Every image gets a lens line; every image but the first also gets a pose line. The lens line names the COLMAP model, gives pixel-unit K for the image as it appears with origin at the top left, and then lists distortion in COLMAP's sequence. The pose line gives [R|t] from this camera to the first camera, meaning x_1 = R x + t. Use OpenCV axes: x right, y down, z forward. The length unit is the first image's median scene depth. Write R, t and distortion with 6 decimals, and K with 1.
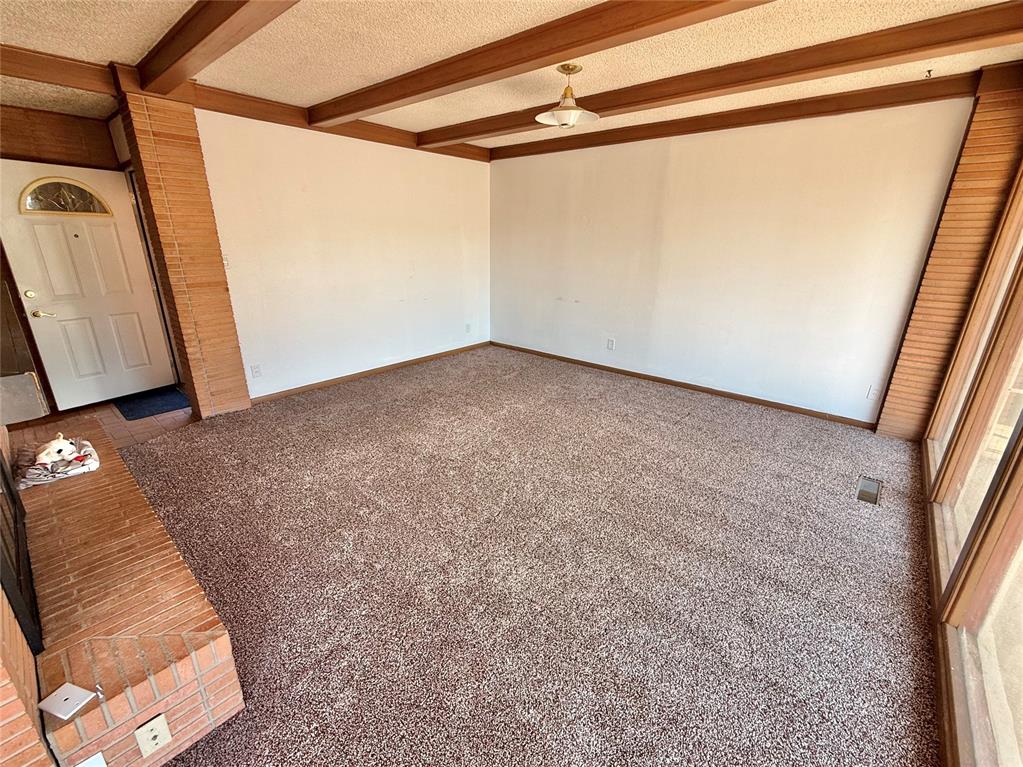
lens RADIAL K [[428.4, 0, 508.6], [0, 428.4, 387.3], [0, 0, 1]] dist [0.000523, 0.000104]
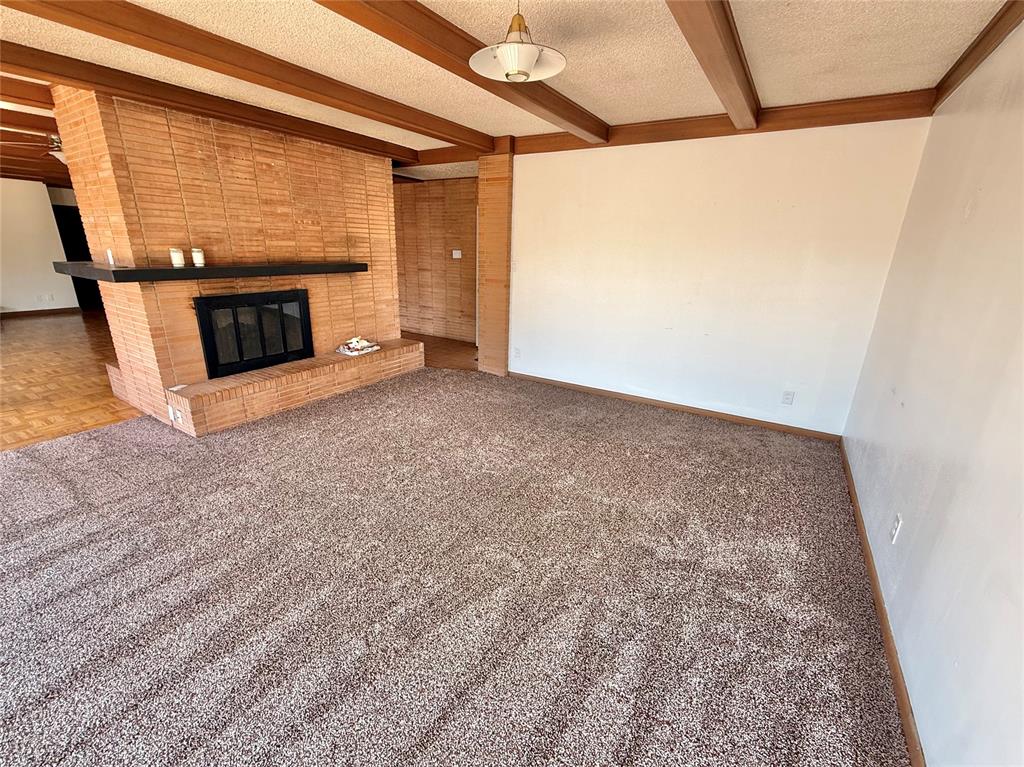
lens RADIAL K [[428.9, 0, 509.1], [0, 428.9, 387.3], [0, 0, 1]] dist [0.000523, 0.000104]
pose [[0.168308, 0.305710, -0.937131, 0.666490], [-0.351835, 0.906704, 0.232595, -0.243211], [0.920806, 0.290568, 0.260165, 0.708588]]
